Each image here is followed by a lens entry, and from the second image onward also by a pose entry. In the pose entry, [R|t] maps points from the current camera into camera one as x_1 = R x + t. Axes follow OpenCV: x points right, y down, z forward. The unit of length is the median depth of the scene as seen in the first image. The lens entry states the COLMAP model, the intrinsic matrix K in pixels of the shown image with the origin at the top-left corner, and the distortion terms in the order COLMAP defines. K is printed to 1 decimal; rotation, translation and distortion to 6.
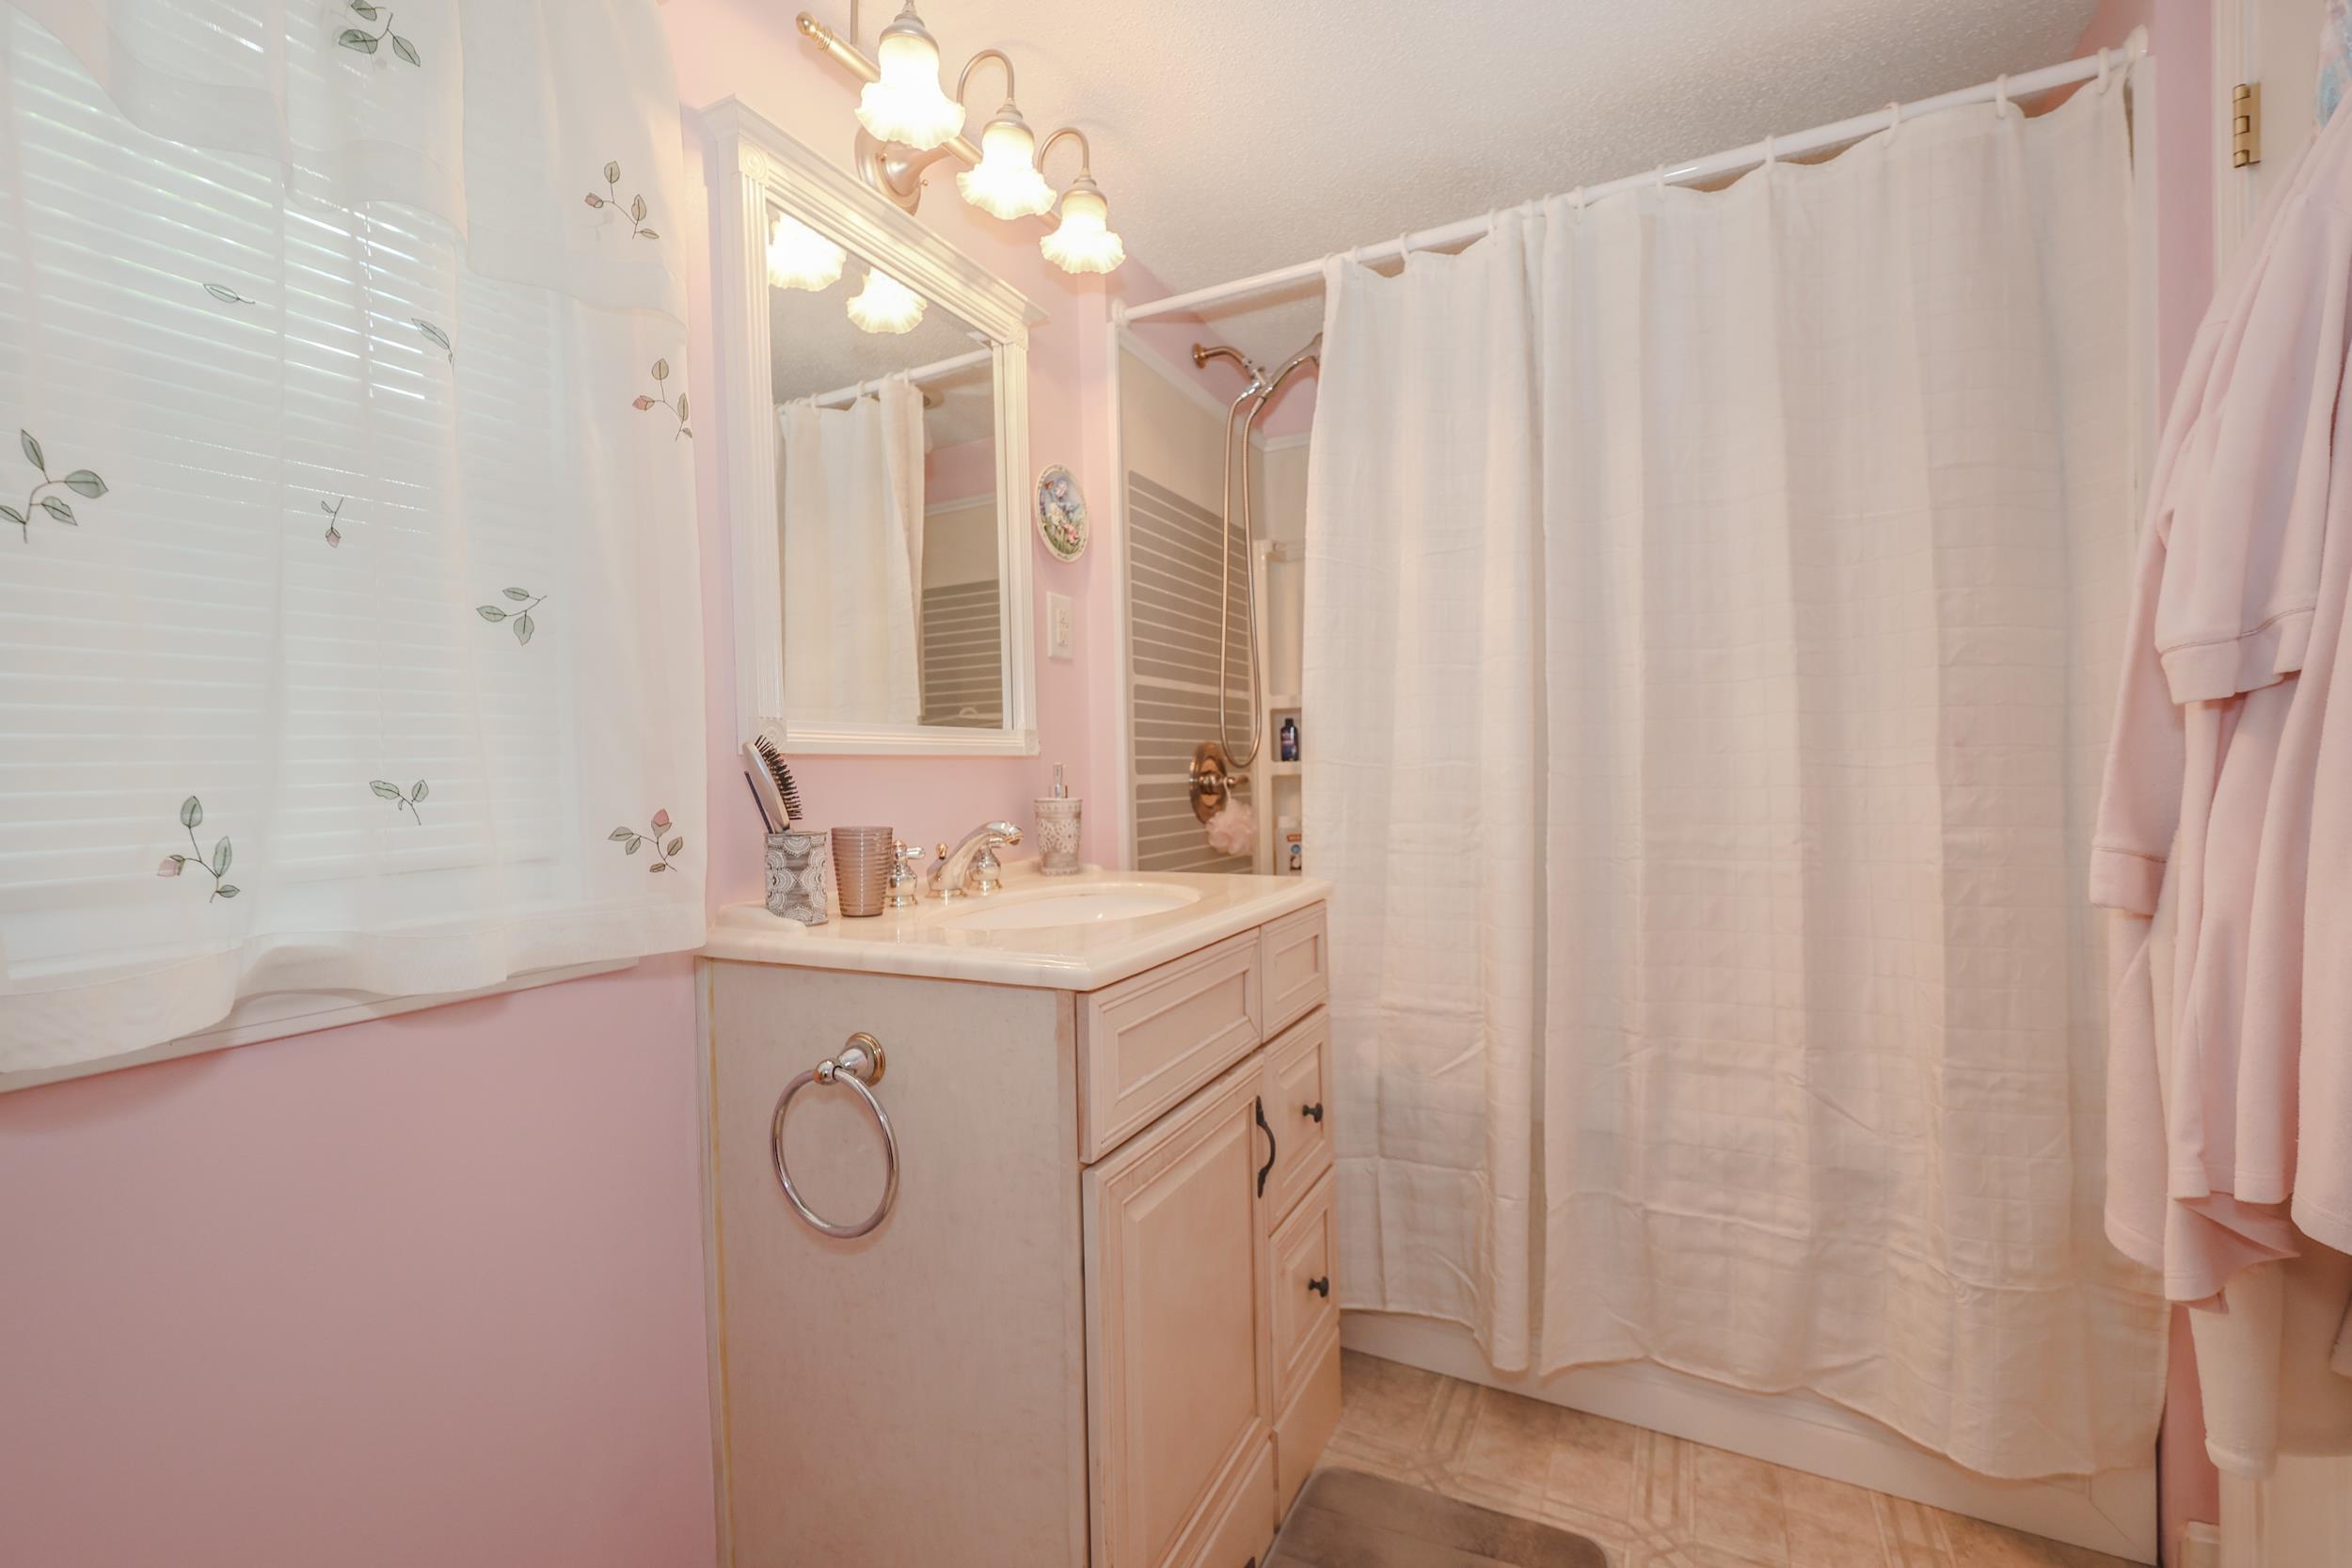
lens RADIAL K [[968.5, 0, 1182.9], [0, 968.5, 785.6], [0, 0, 1]] dist [0.001349, 0.000182]
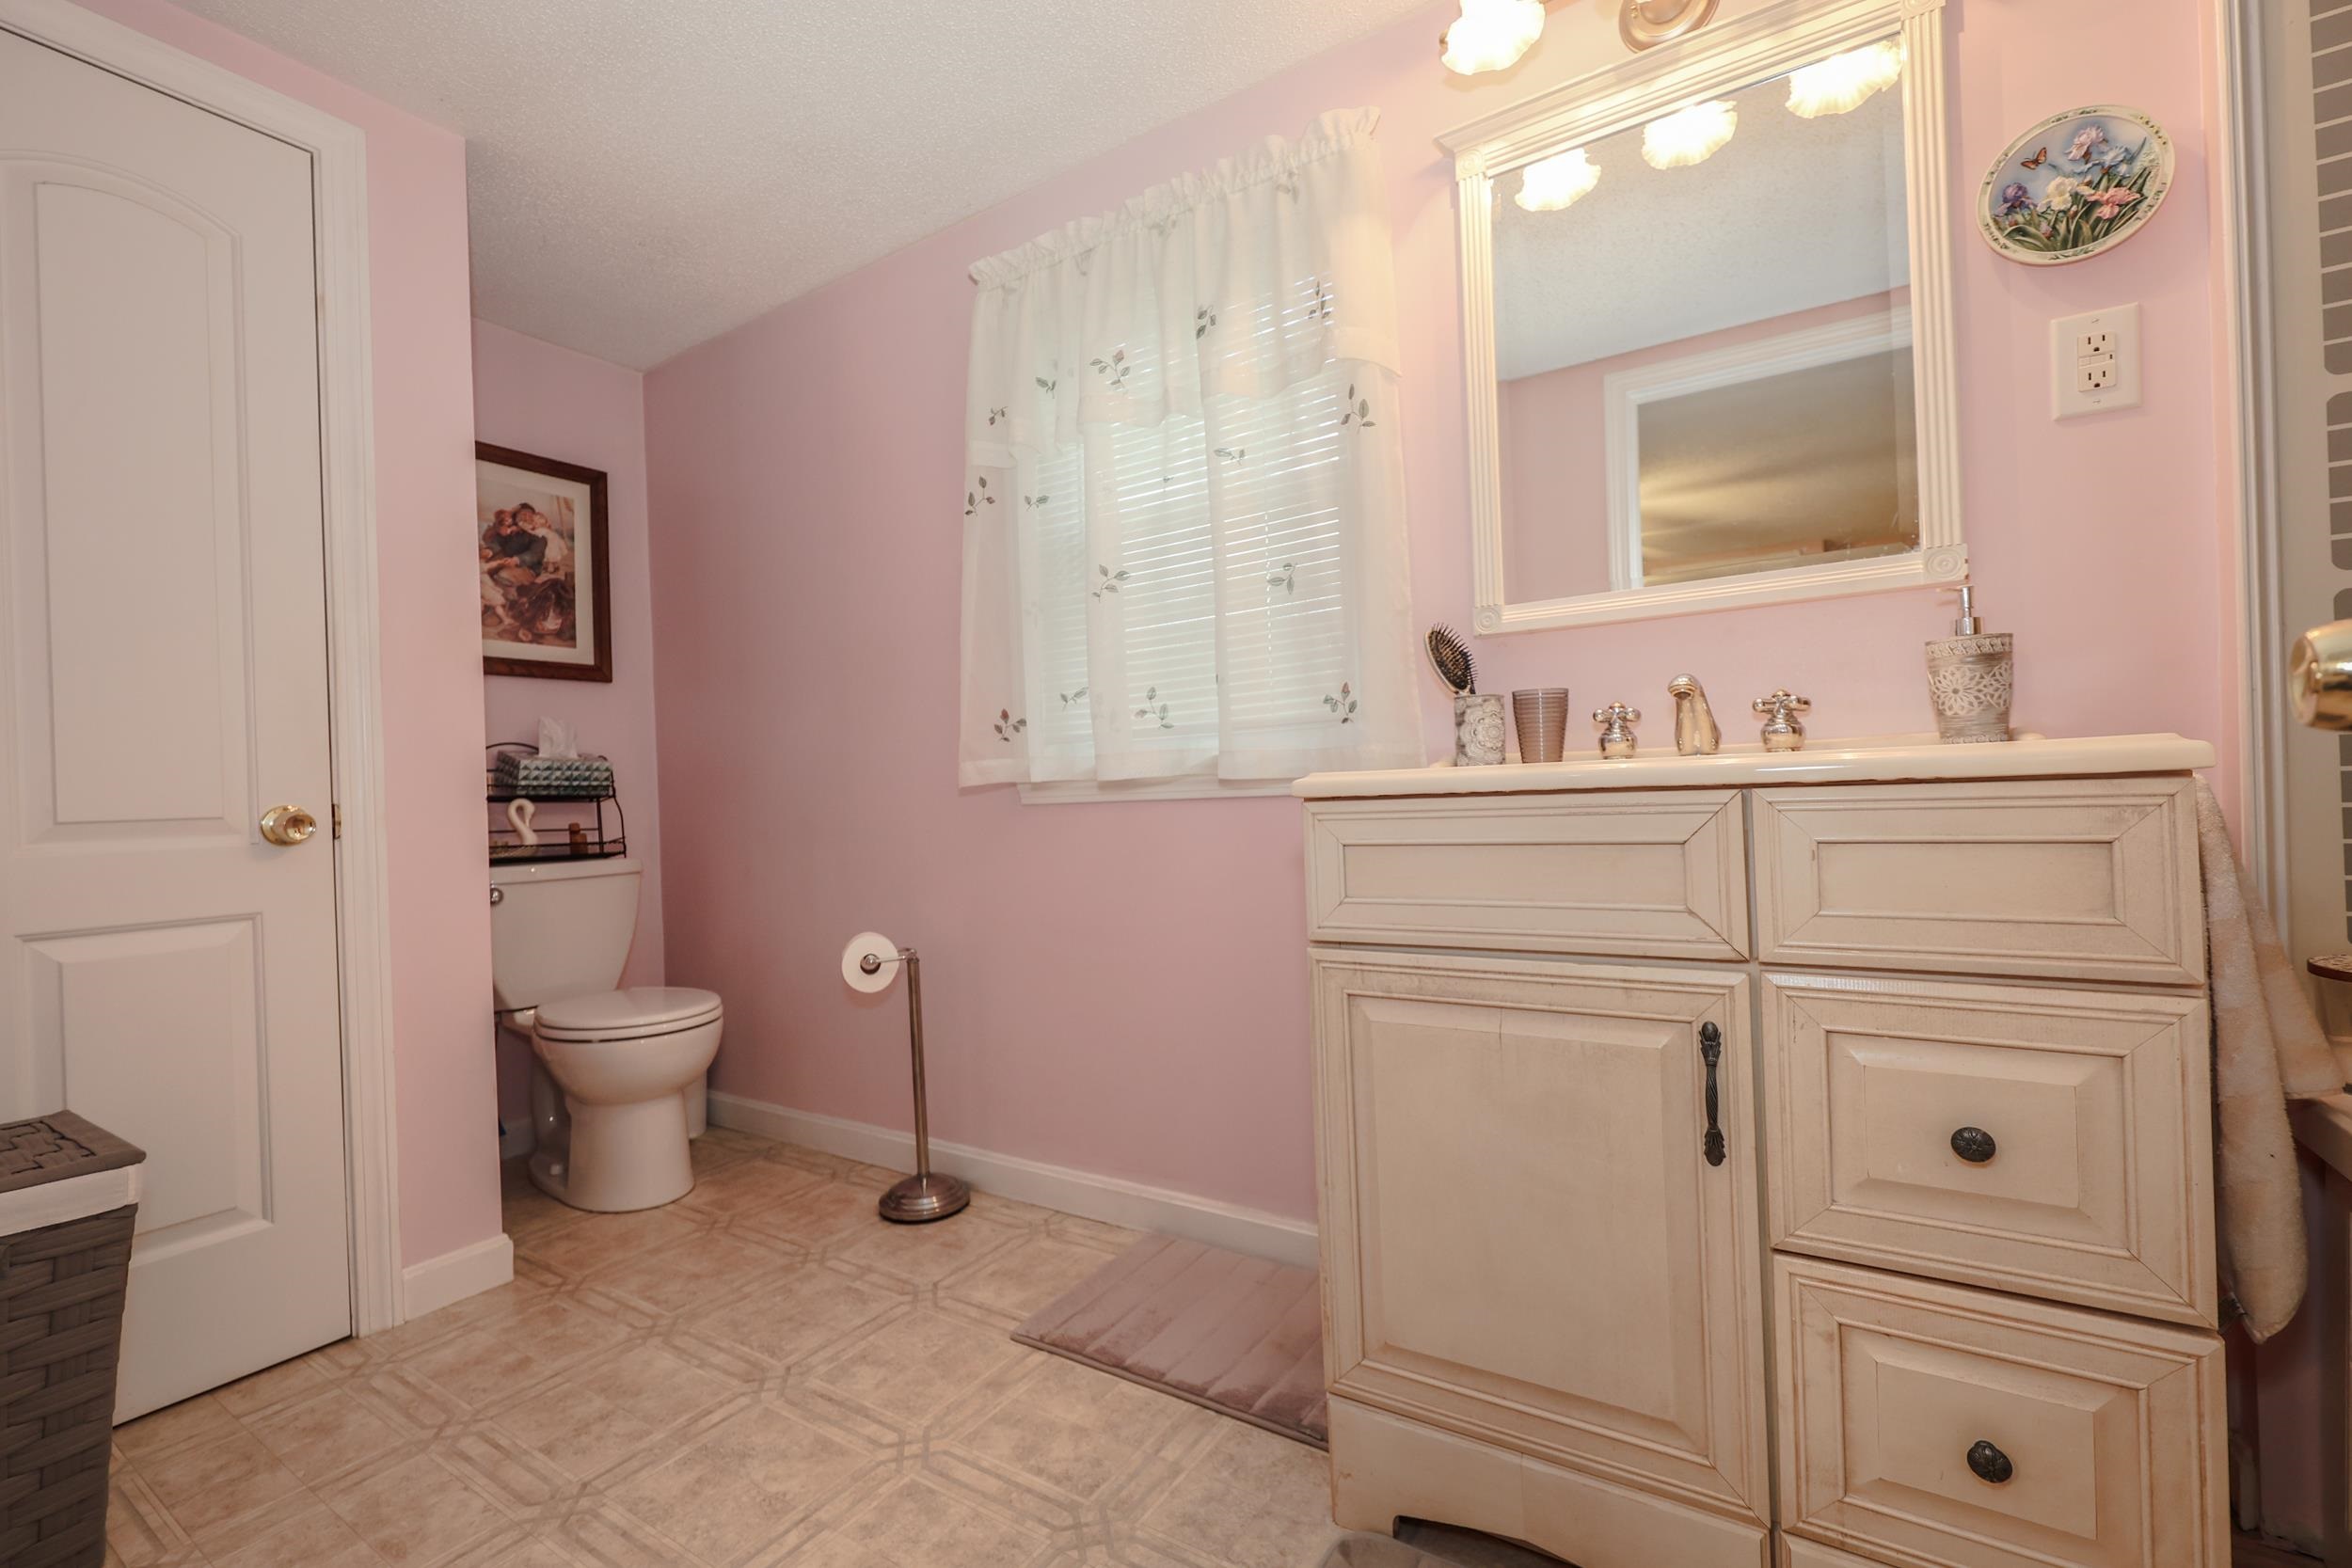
lens RADIAL K [[968.5, 0, 1182.9], [0, 968.5, 785.6], [0, 0, 1]] dist [0.001349, 0.000182]
pose [[-0.062801, 0.017487, -0.997873, 0.876389], [0.029547, 0.999441, 0.015655, 0.134262], [0.997589, -0.028501, -0.063282, 0.714756]]
